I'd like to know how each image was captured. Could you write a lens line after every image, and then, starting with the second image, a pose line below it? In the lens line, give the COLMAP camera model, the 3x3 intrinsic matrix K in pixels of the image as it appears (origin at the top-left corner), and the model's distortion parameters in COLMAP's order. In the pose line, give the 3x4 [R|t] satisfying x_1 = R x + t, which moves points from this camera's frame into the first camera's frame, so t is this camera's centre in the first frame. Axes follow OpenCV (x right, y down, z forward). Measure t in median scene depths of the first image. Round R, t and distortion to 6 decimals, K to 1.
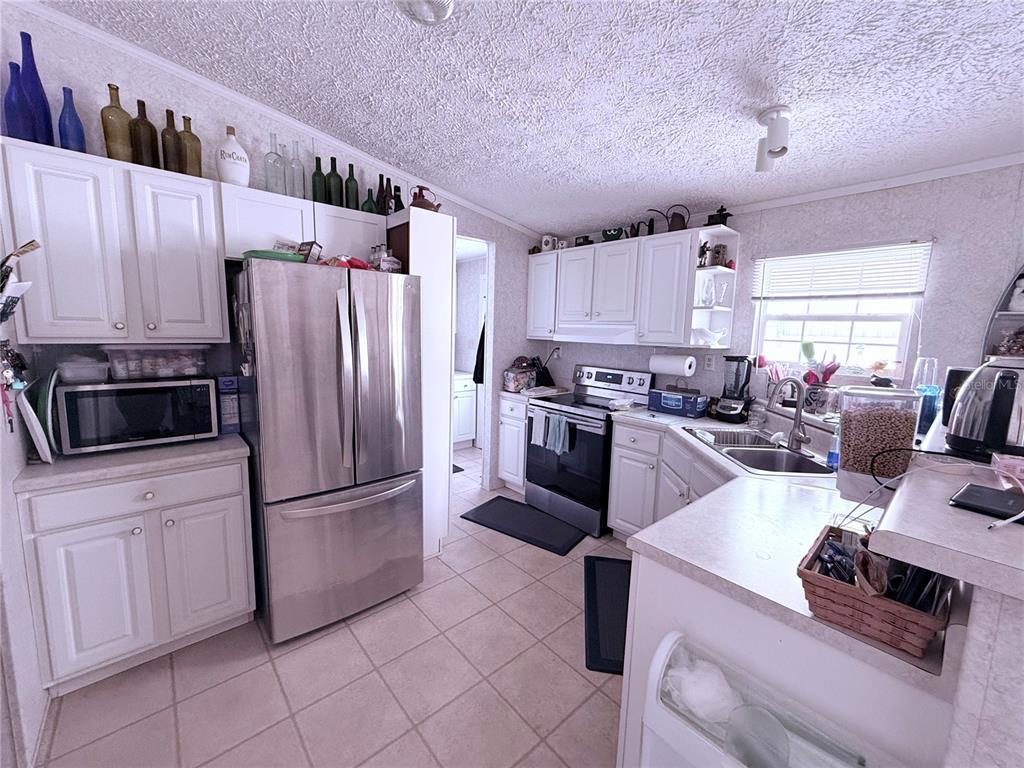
lens RADIAL K [[405.0, 0, 511.6], [0, 405.0, 384.2], [0, 0, 1]] dist [-0.000981, -0.000217]
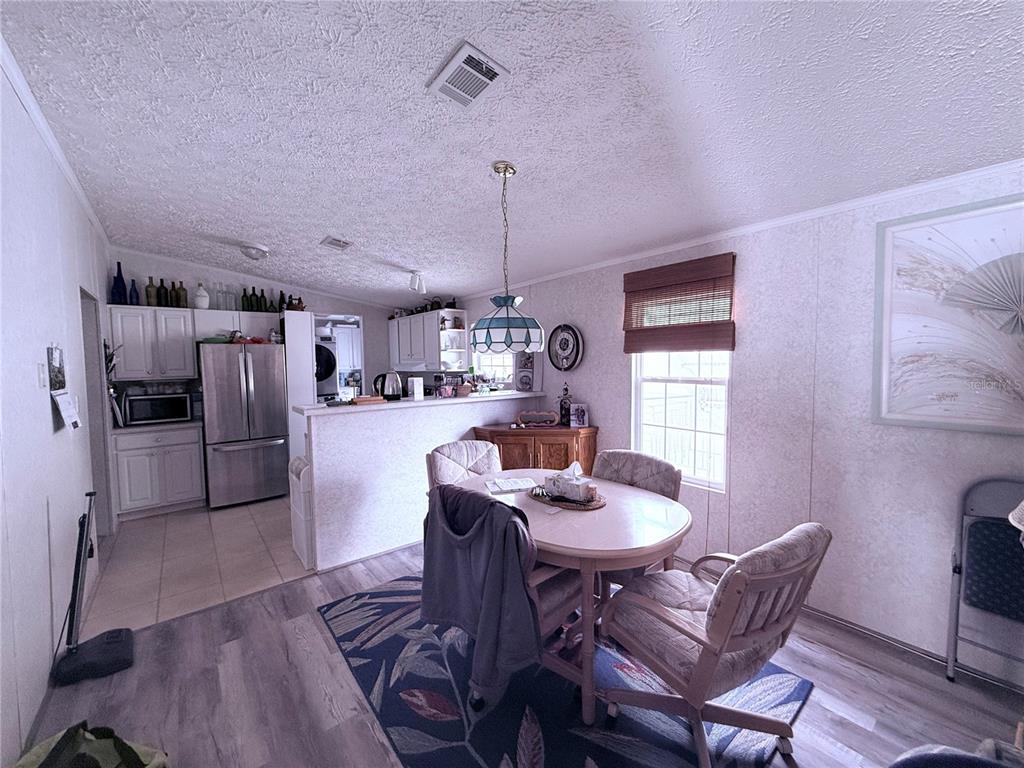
lens RADIAL K [[405.0, 0, 512.5], [0, 405.0, 384.5], [0, 0, 1]] dist [-0.000981, -0.000217]
pose [[0.998291, -0.041426, -0.041228, 1.208962], [0.038006, 0.996027, -0.080531, 0.191526], [0.044400, 0.078827, 0.995899, -1.223995]]
